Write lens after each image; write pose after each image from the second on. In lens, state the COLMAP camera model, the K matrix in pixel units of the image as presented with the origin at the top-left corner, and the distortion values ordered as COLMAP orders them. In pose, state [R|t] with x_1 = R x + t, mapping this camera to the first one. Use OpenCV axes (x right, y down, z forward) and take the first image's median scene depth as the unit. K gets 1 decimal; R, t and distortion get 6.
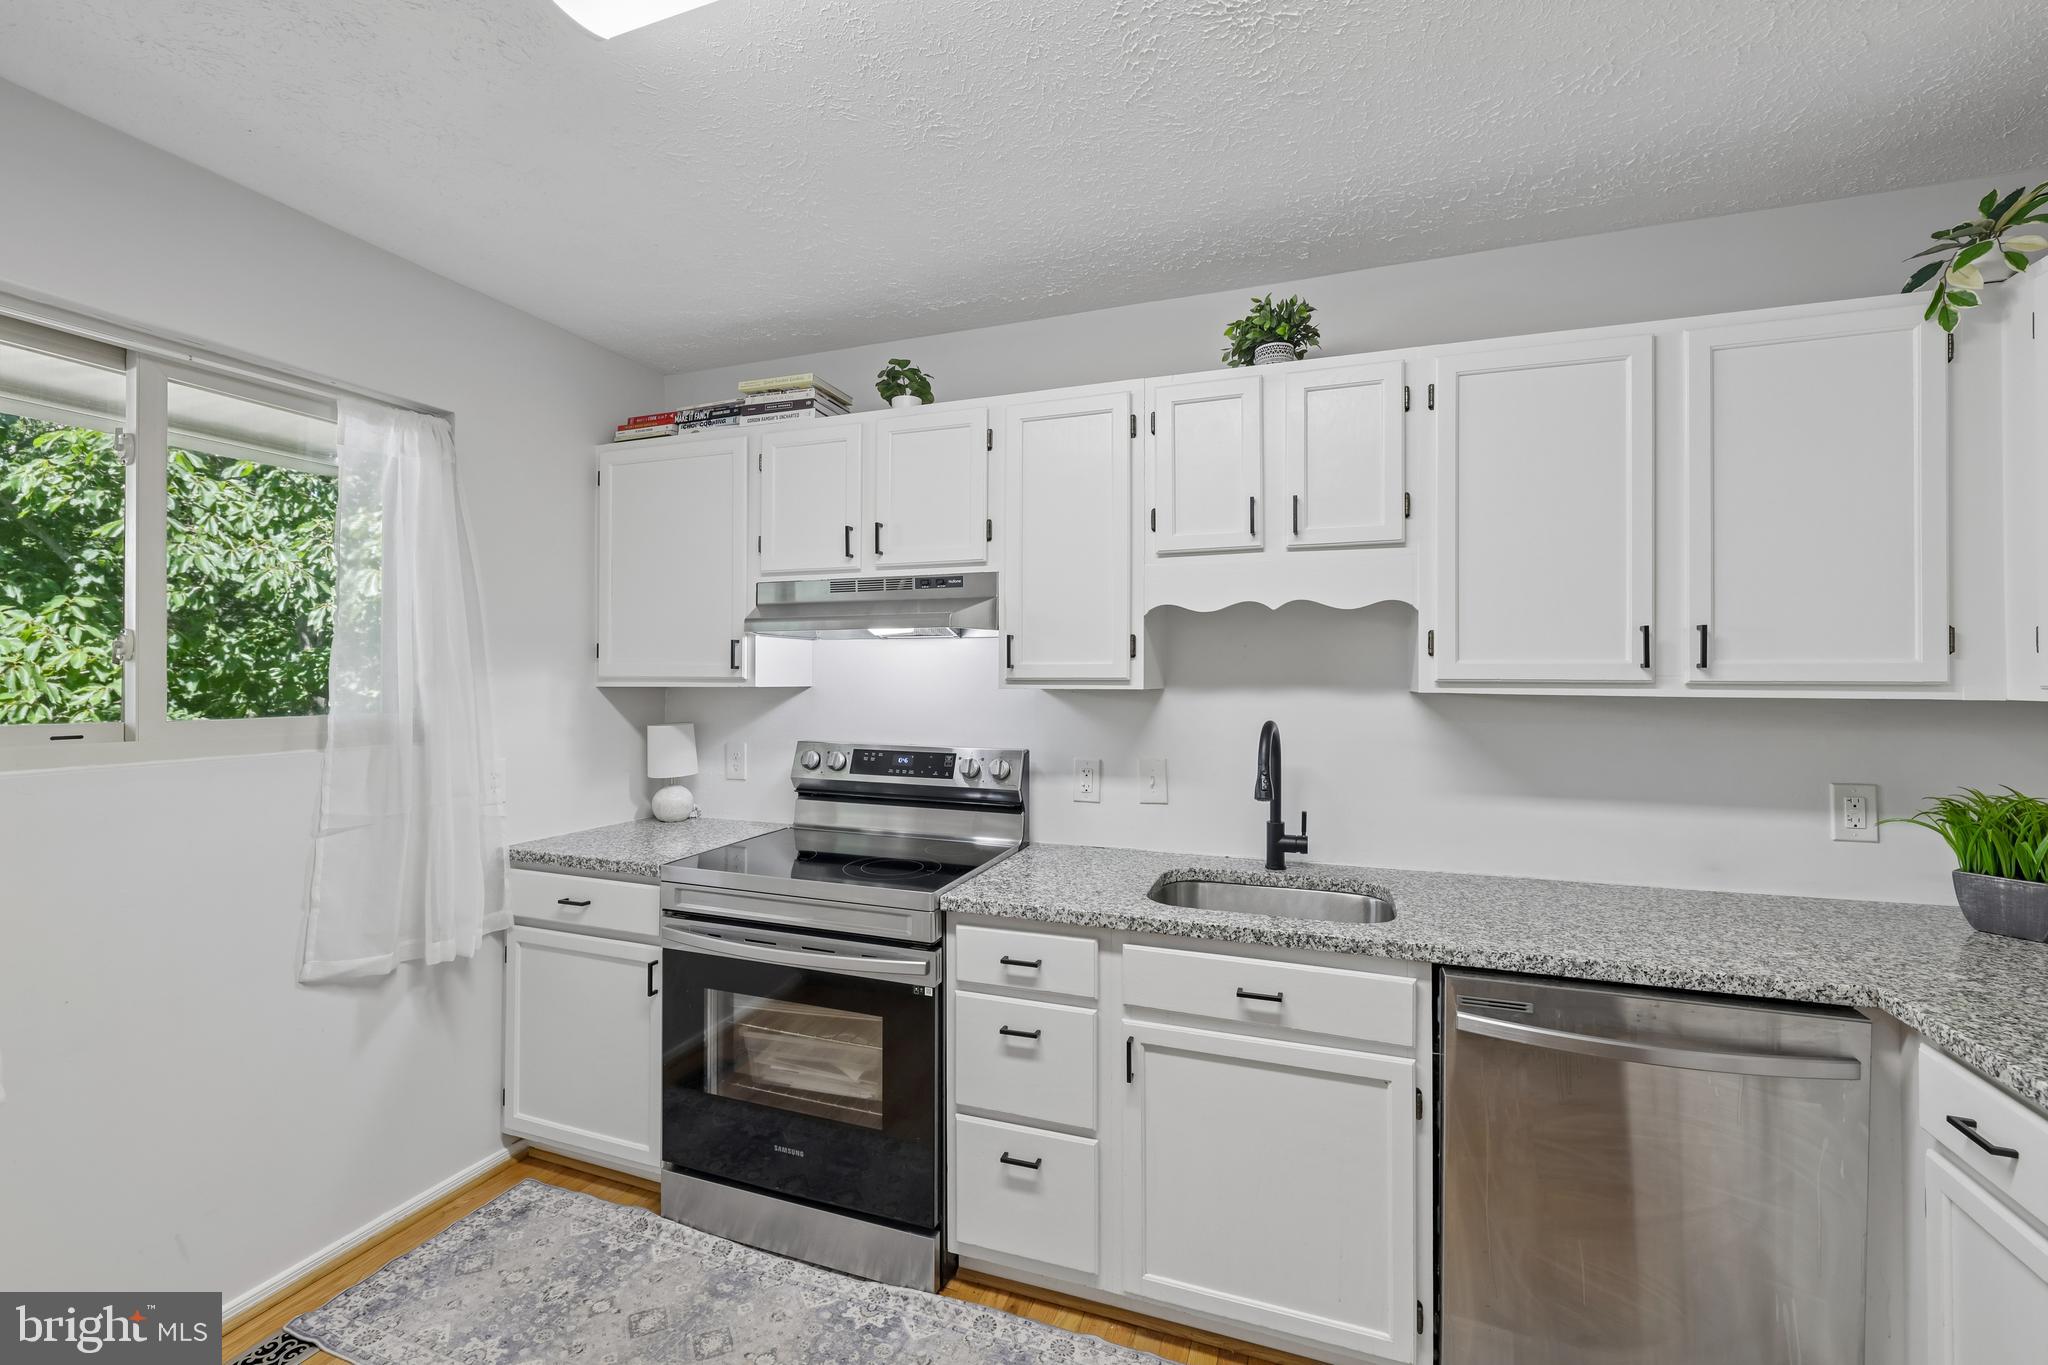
lens RADIAL K [[867.5, 0, 1016.3], [0, 867.5, 671.4], [0, 0, 1]] dist [-0.003275, 0.001317]
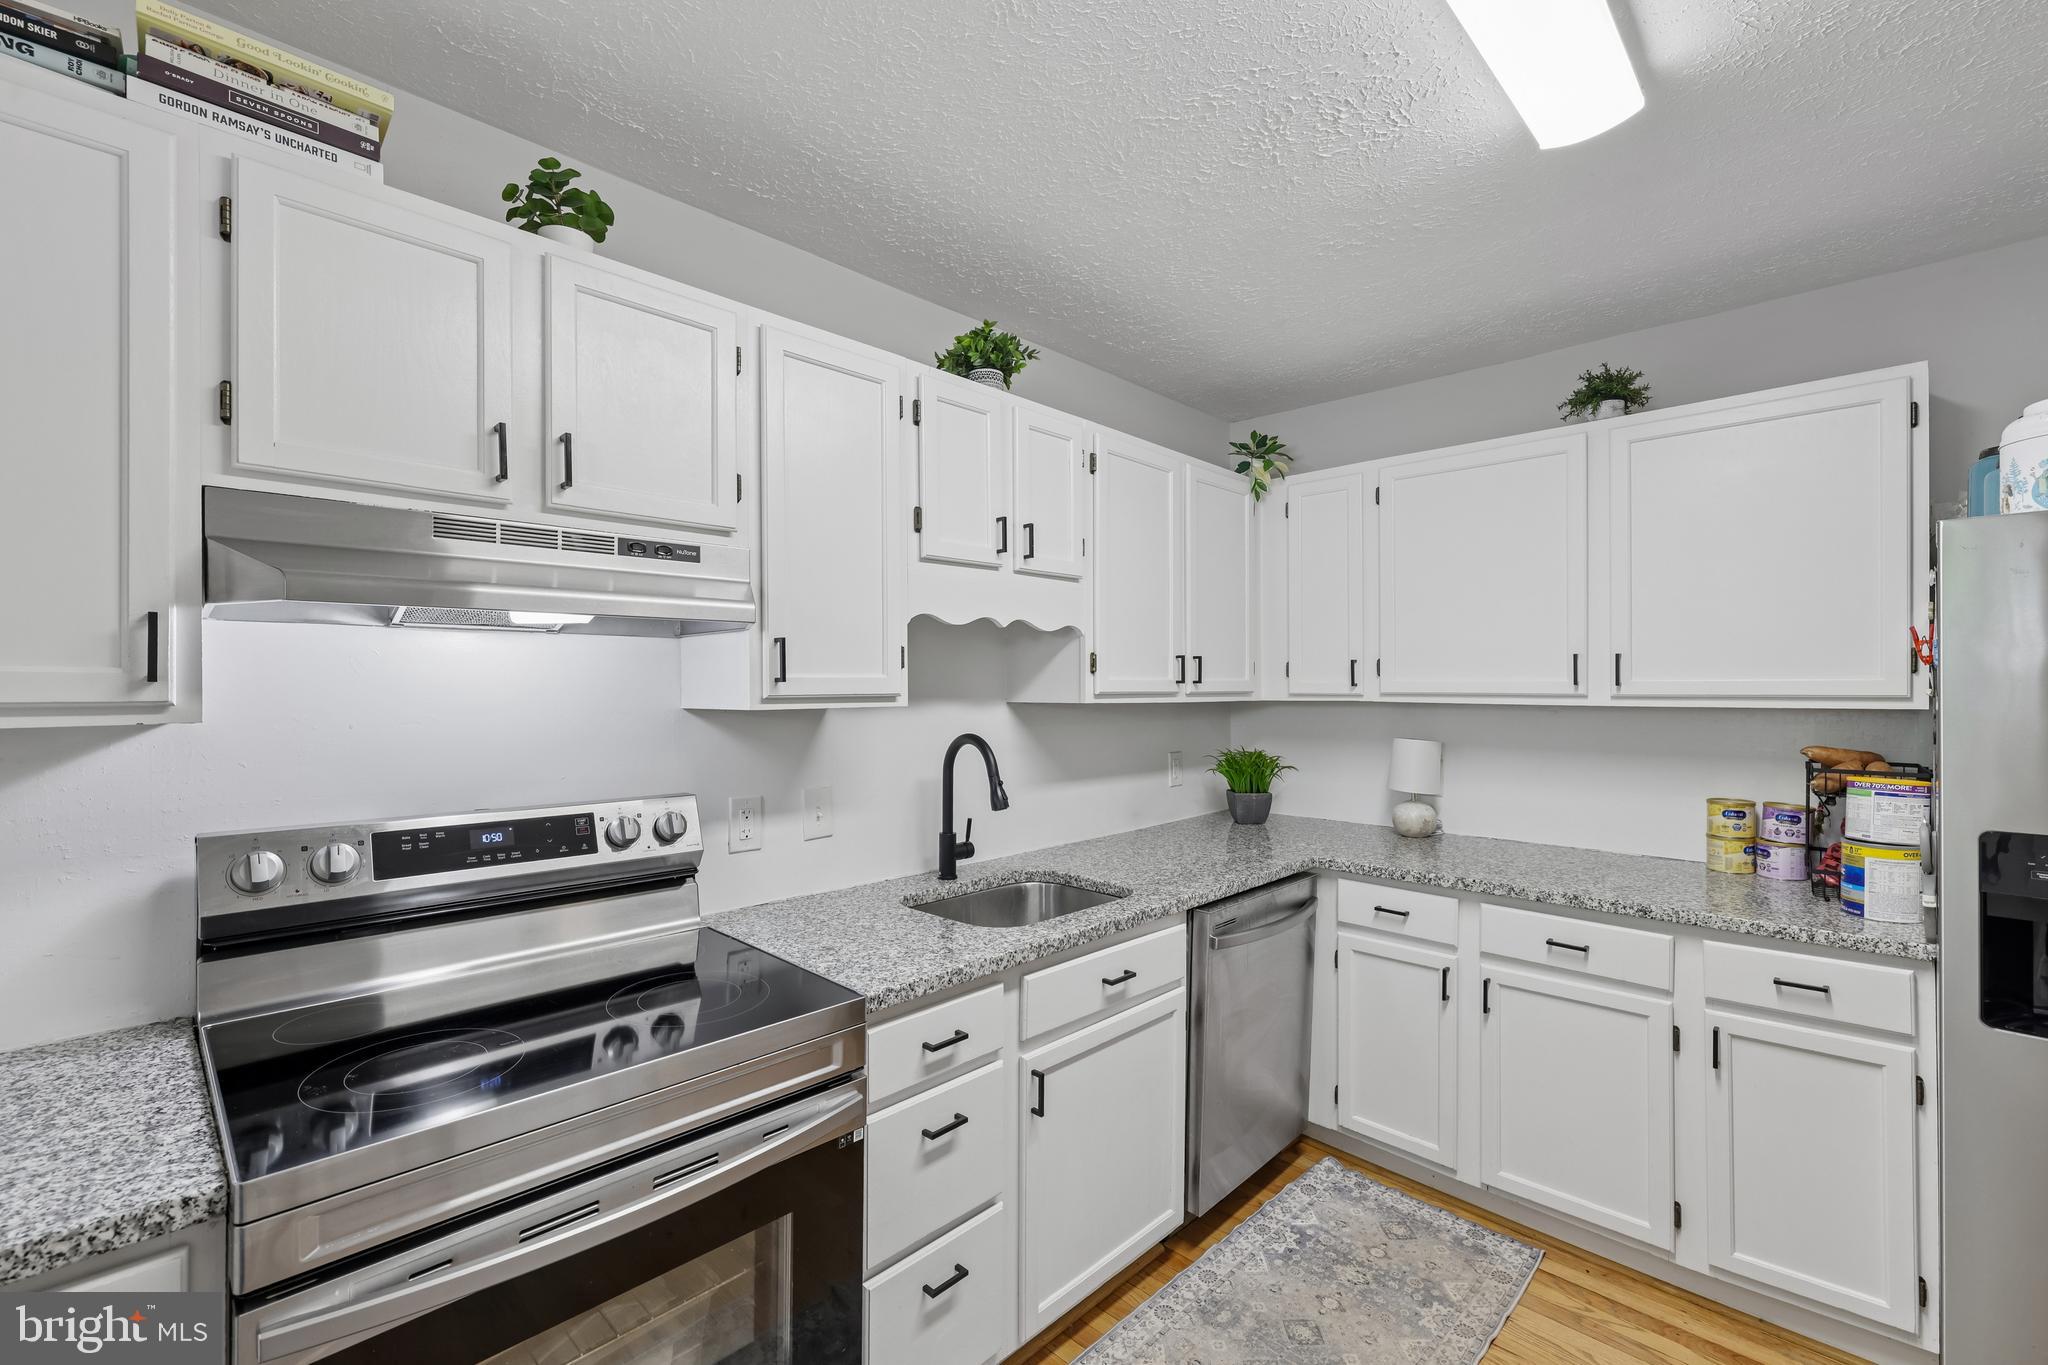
lens RADIAL K [[867.5, 0, 1015.2], [0, 867.5, 688.5], [0, 0, 1]] dist [-0.003275, 0.001317]
pose [[0.415699, -0.006109, 0.909482, -0.642532], [-0.003265, 0.999961, 0.008209, -0.005445], [-0.909496, -0.006382, 0.415663, 0.540925]]
